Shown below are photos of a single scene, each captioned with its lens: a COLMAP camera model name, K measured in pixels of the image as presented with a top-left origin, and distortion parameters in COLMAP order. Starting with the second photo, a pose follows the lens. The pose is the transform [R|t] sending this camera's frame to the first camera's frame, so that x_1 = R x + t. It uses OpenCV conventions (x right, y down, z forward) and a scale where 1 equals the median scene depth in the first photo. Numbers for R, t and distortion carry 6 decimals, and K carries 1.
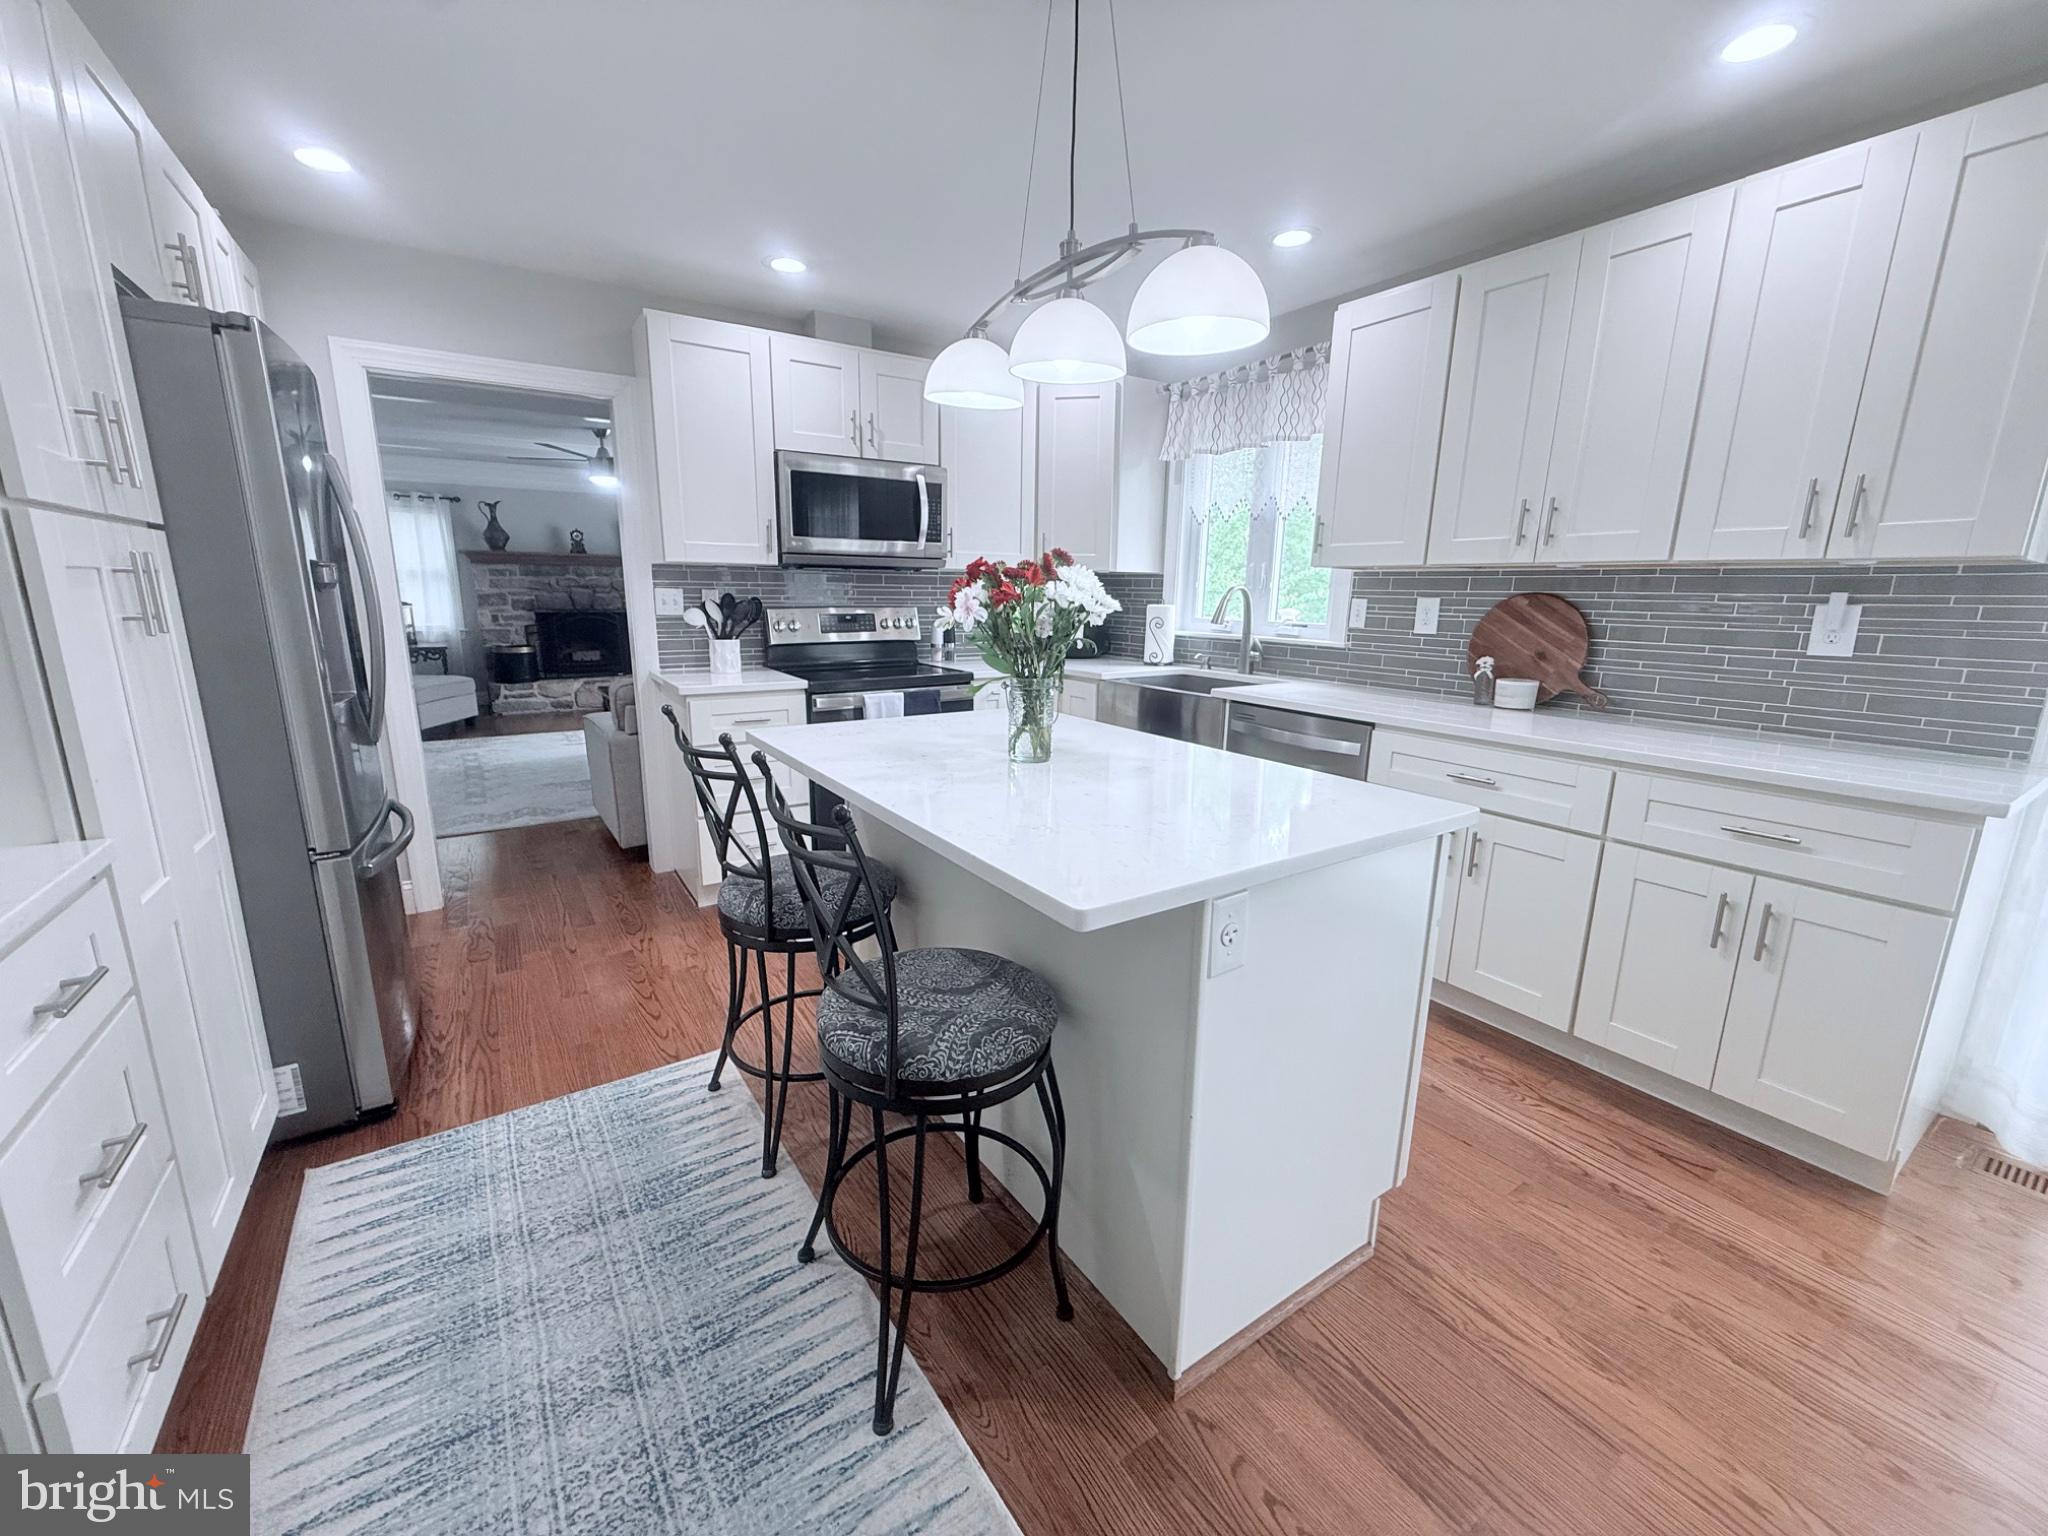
lens RADIAL K [[816.2, 0, 1024.0], [0, 816.2, 768.0], [0, 0, 1]] dist [-0.002209, -0.000292]
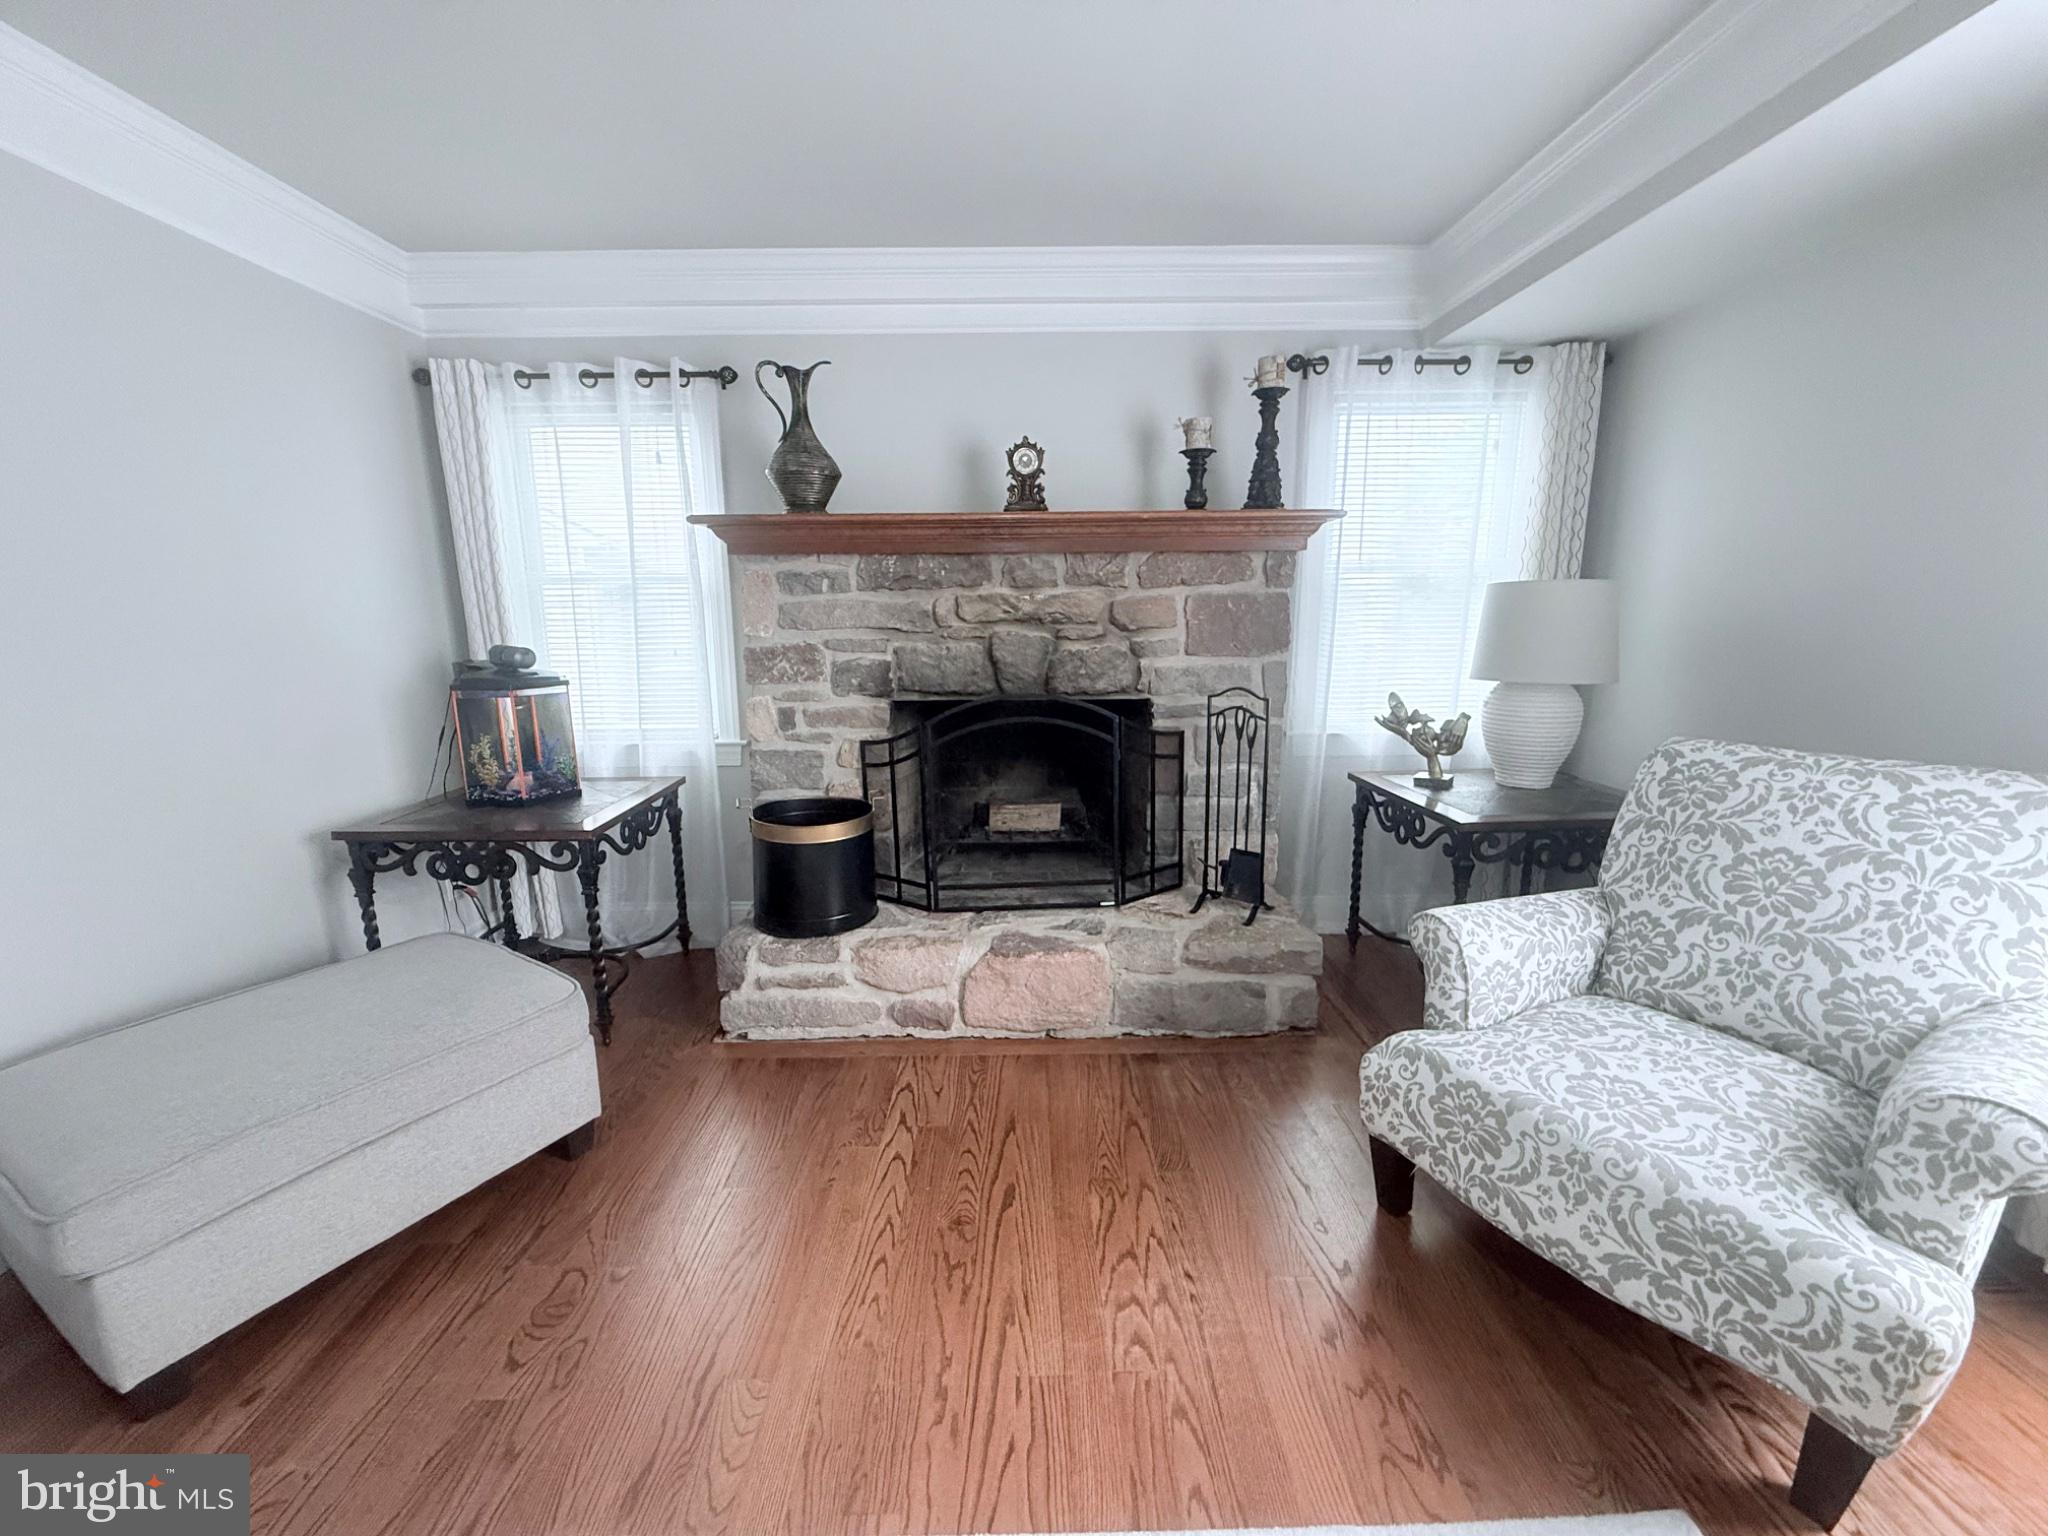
lens RADIAL K [[816.2, 0, 1024.0], [0, 816.2, 768.0], [0, 0, 1]] dist [-0.002209, -0.000292]
pose [[0.831492, 0.087395, -0.548619, -0.380829], [-0.100534, 0.994915, 0.006118, -0.175105], [0.546364, 0.050068, 0.836050, 0.772158]]
